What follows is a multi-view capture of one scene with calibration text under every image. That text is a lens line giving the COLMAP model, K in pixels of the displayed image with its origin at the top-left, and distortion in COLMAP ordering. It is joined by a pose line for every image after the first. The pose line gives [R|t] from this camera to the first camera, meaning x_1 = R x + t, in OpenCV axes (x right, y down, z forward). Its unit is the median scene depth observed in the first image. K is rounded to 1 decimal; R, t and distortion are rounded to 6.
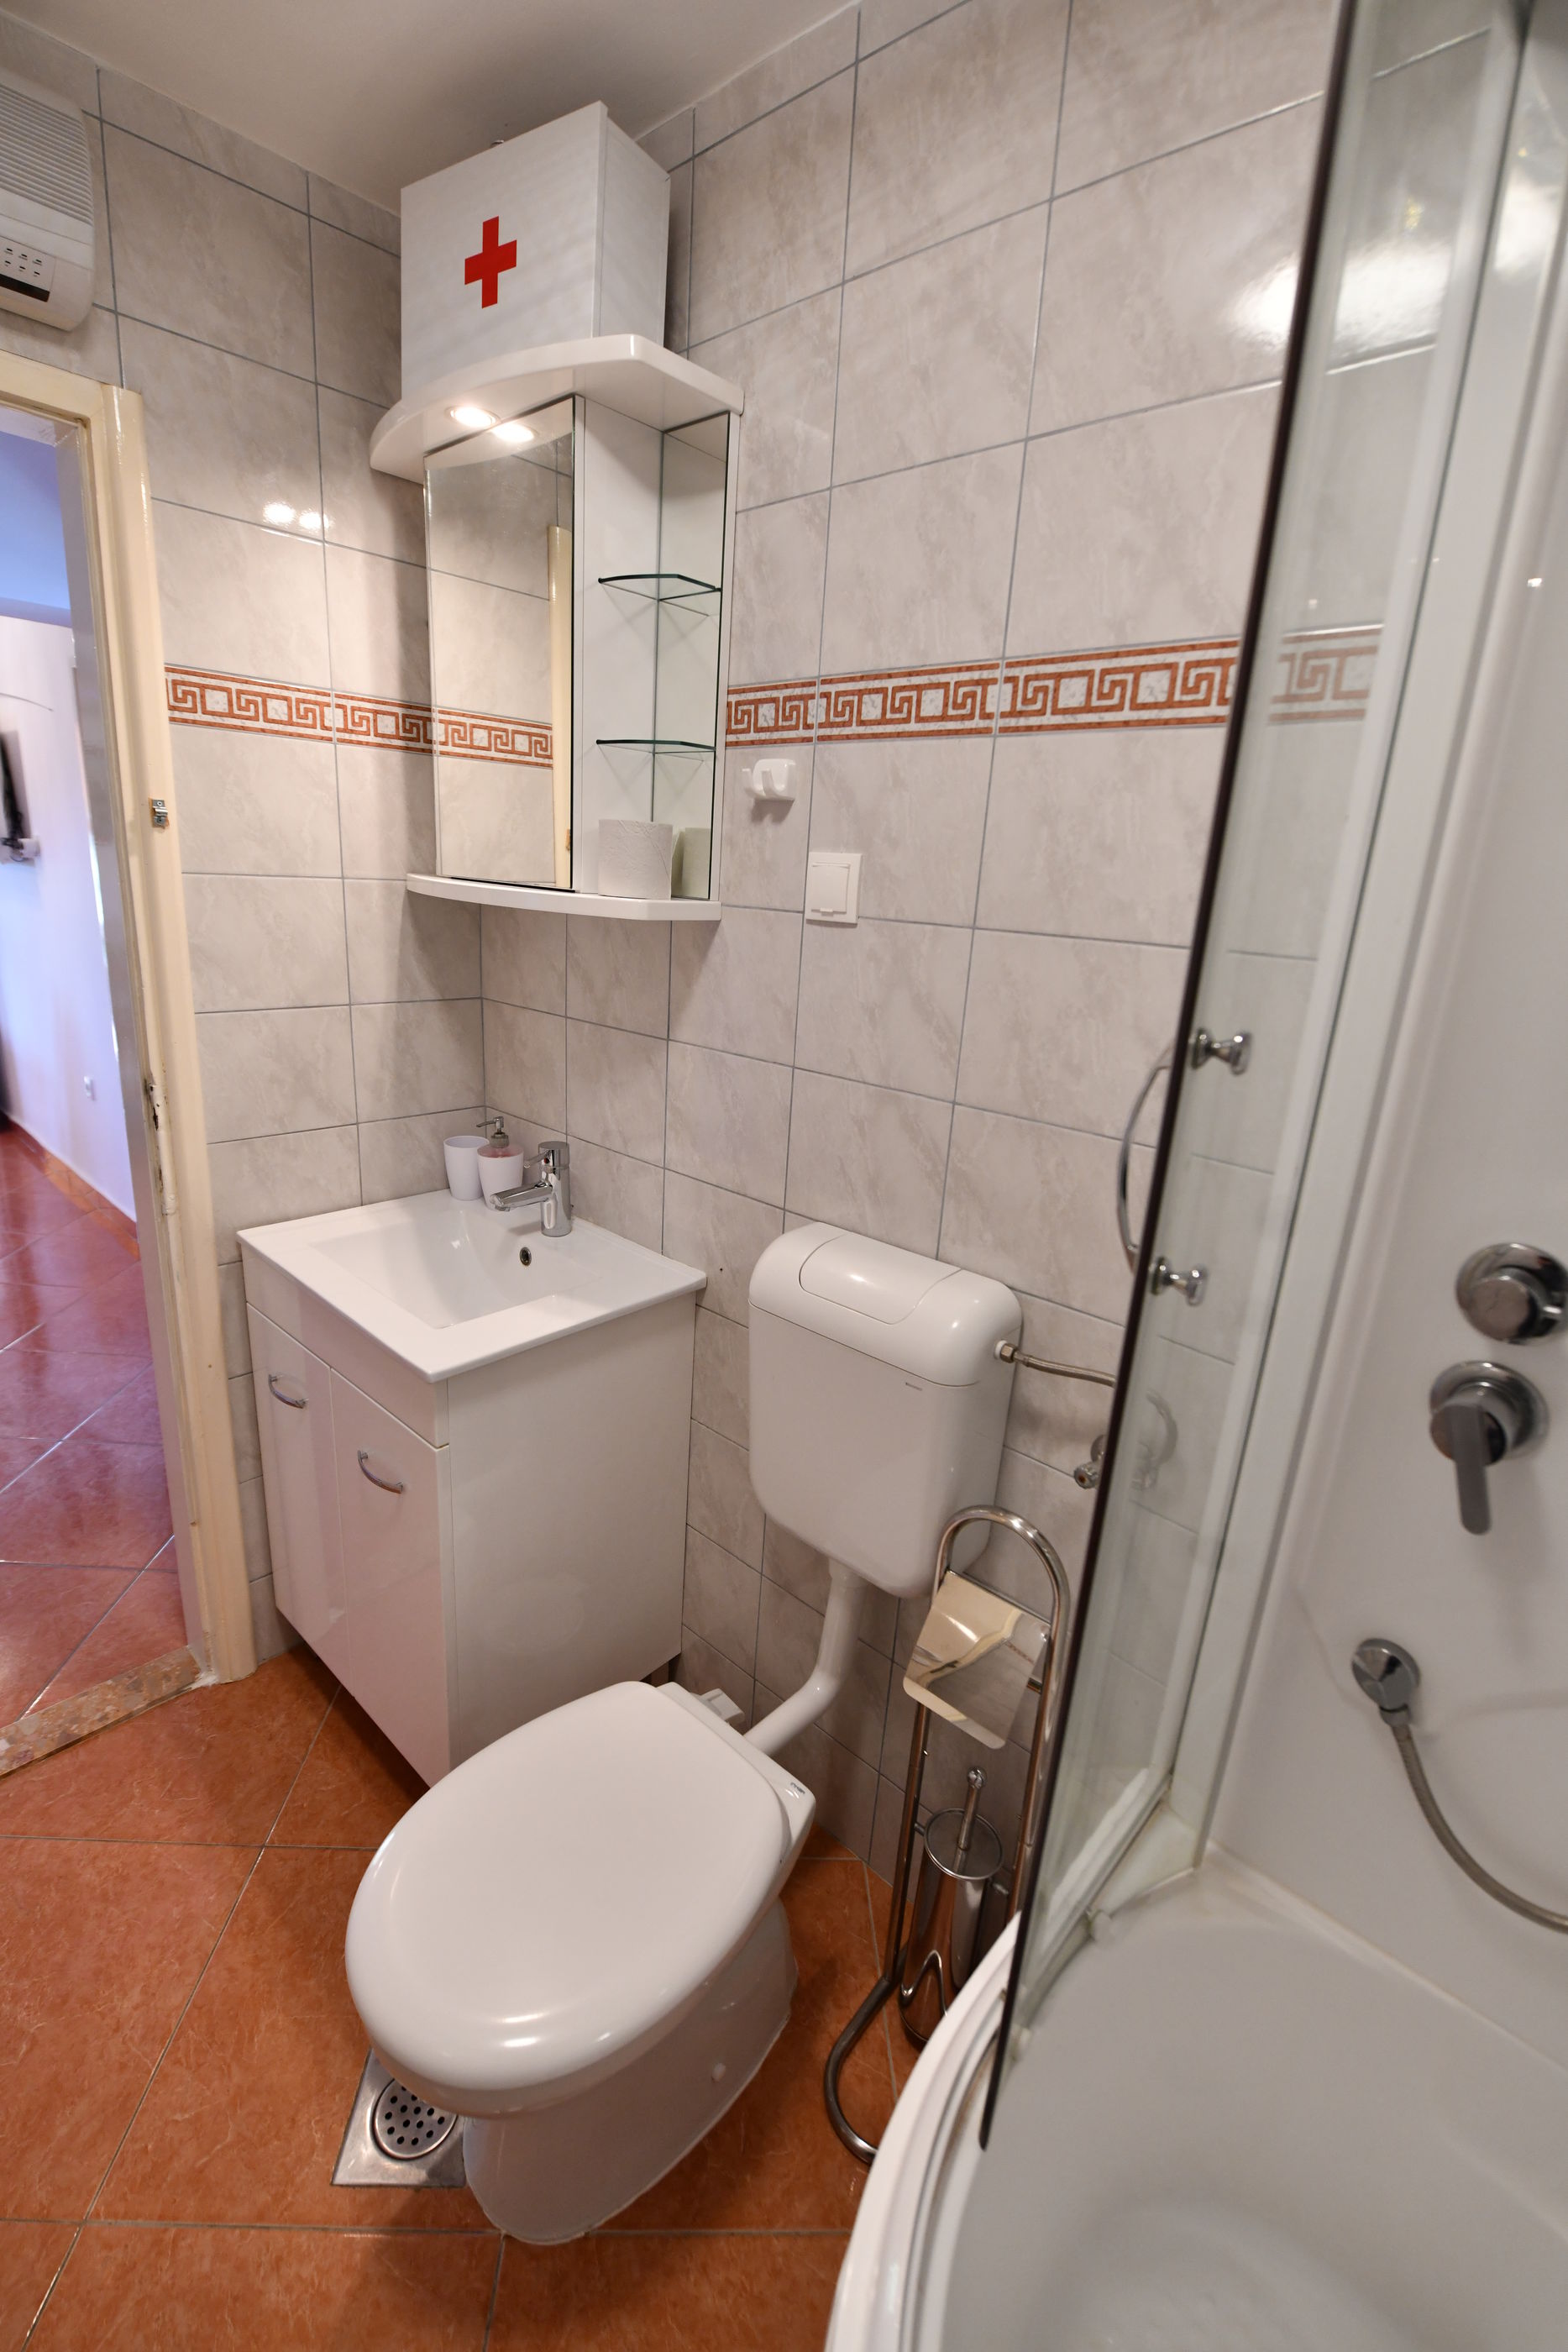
lens RADIAL K [[1030.1, 0, 781.6], [0, 1030.1, 1165.3], [0, 0, 1]] dist [-0.016139, -0.000147]
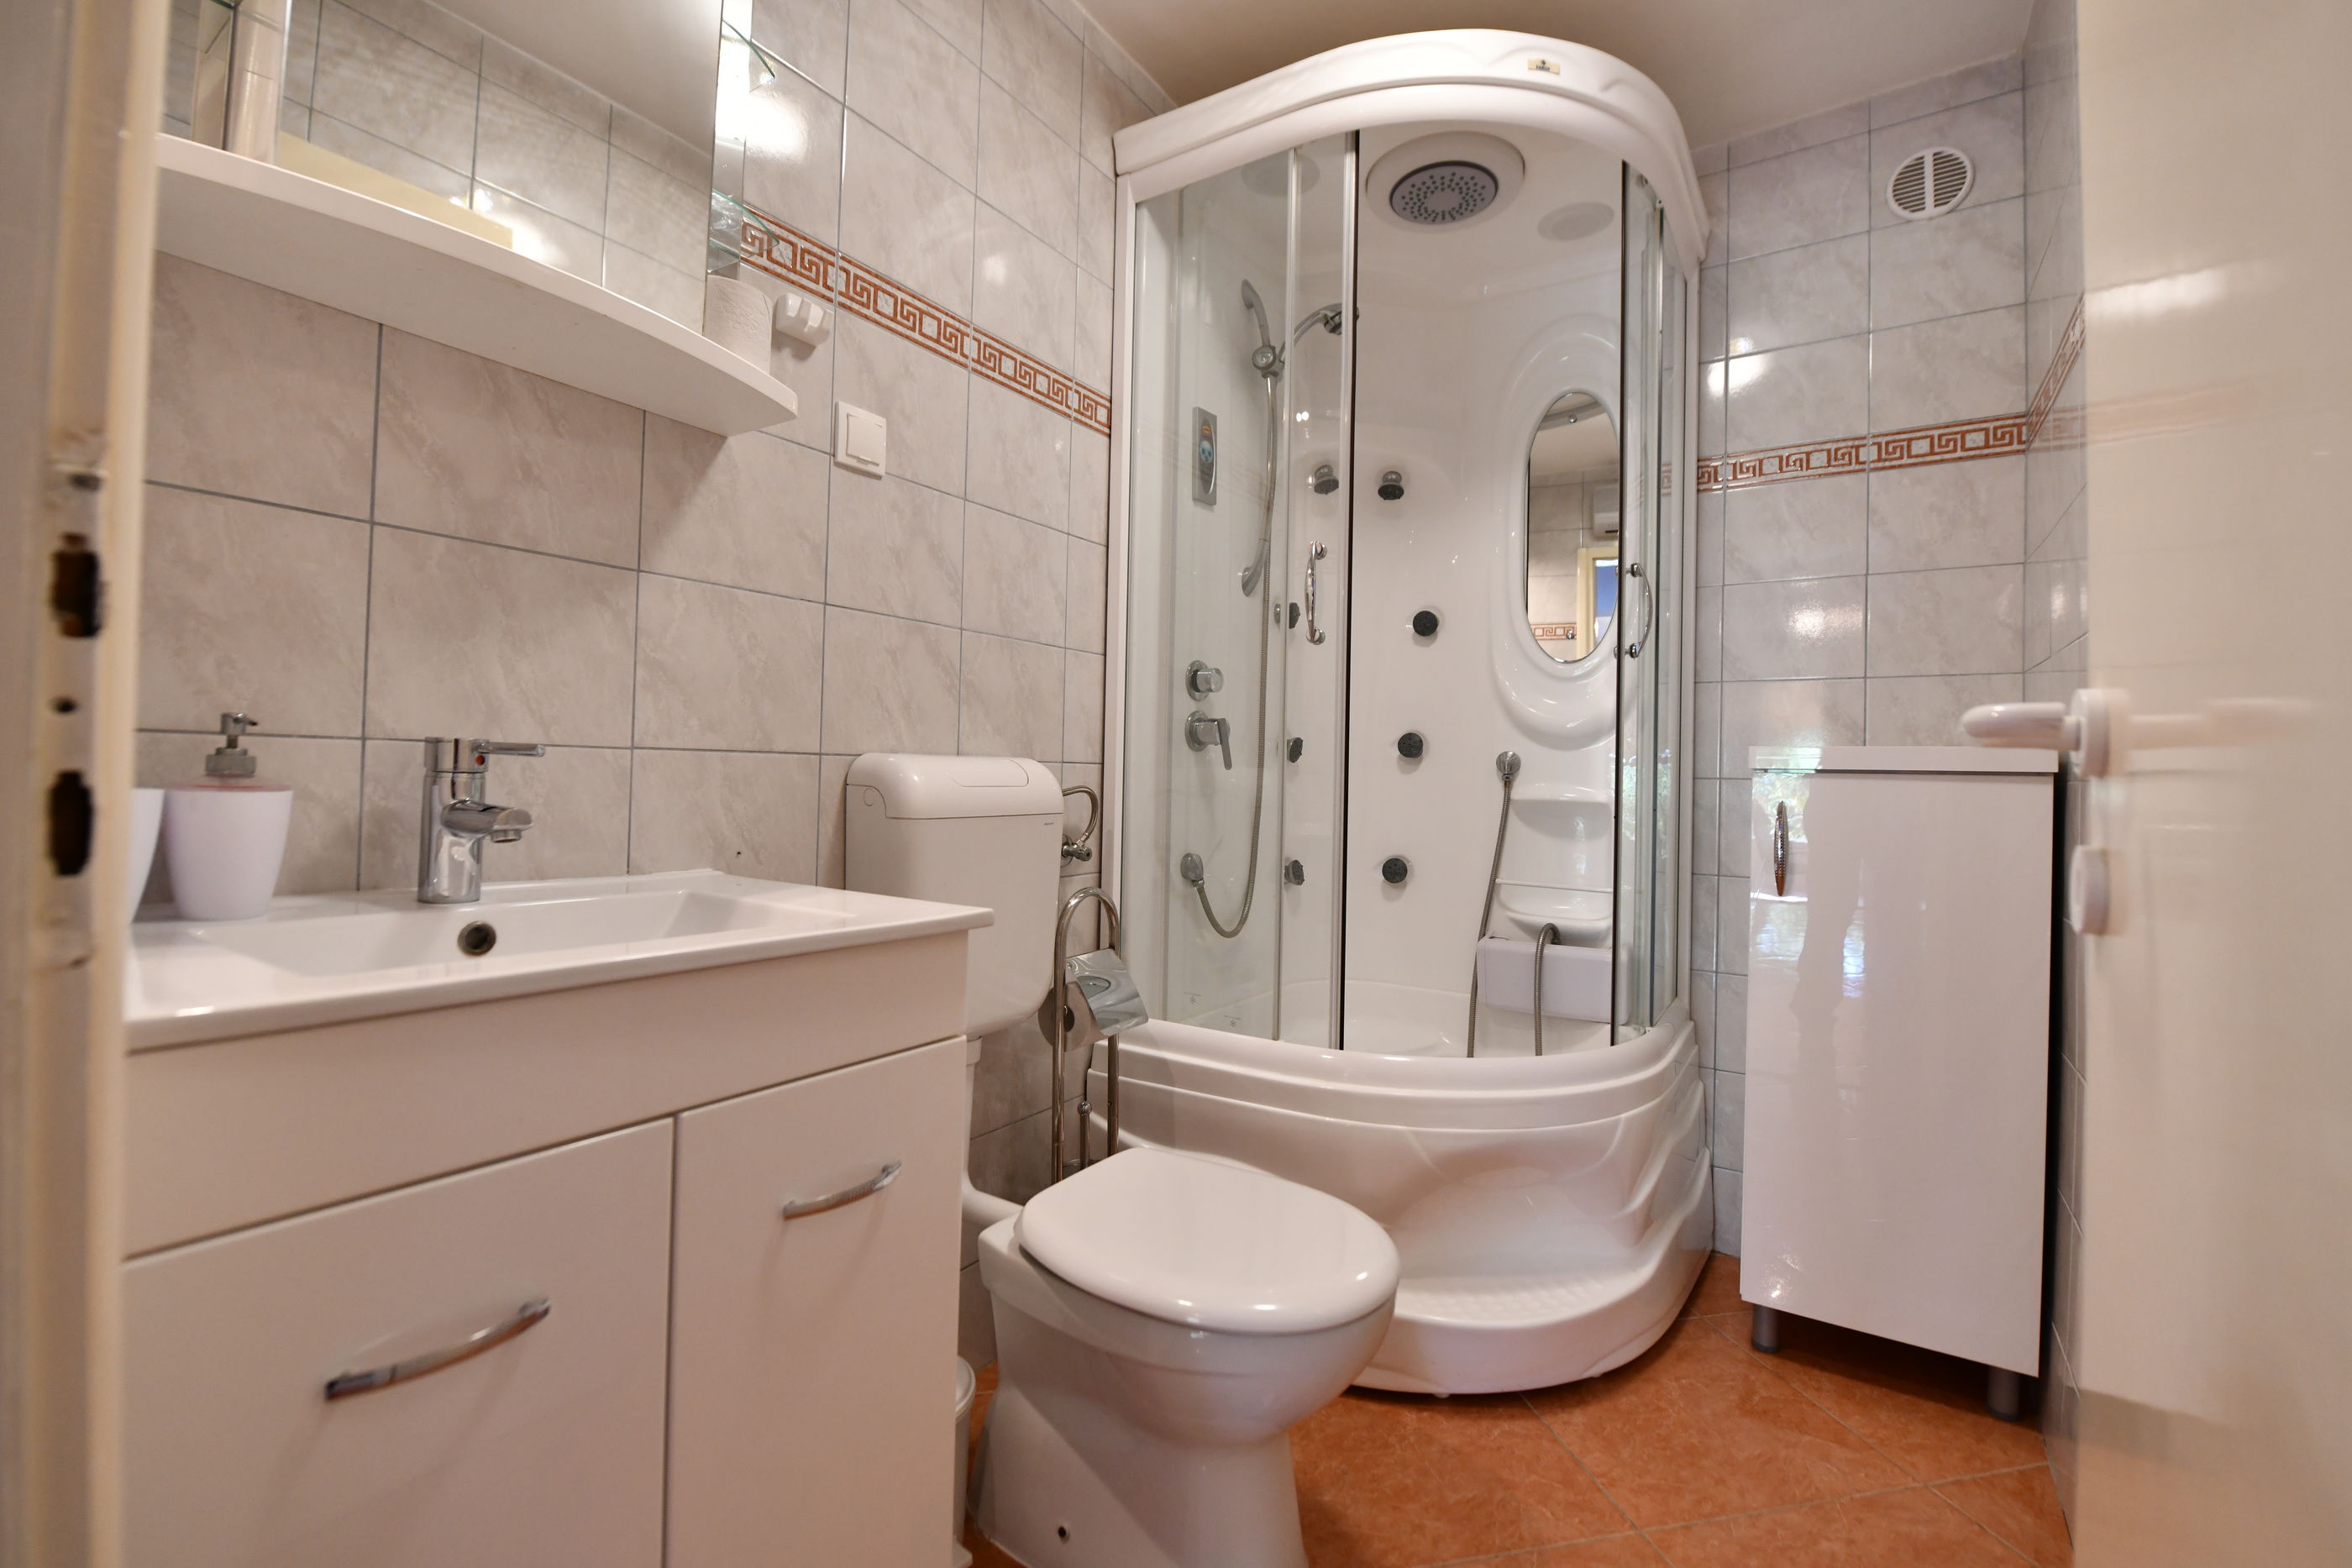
lens RADIAL K [[1030.1, 0, 1175.2], [0, 1030.1, 774.5], [0, 0, 1]] dist [-0.016139, -0.000147]
pose [[-0.176378, -0.053658, 0.982859, -1.154262], [0.242990, 0.965237, 0.096301, 0.057208], [-0.953859, 0.255811, -0.157208, 0.969421]]
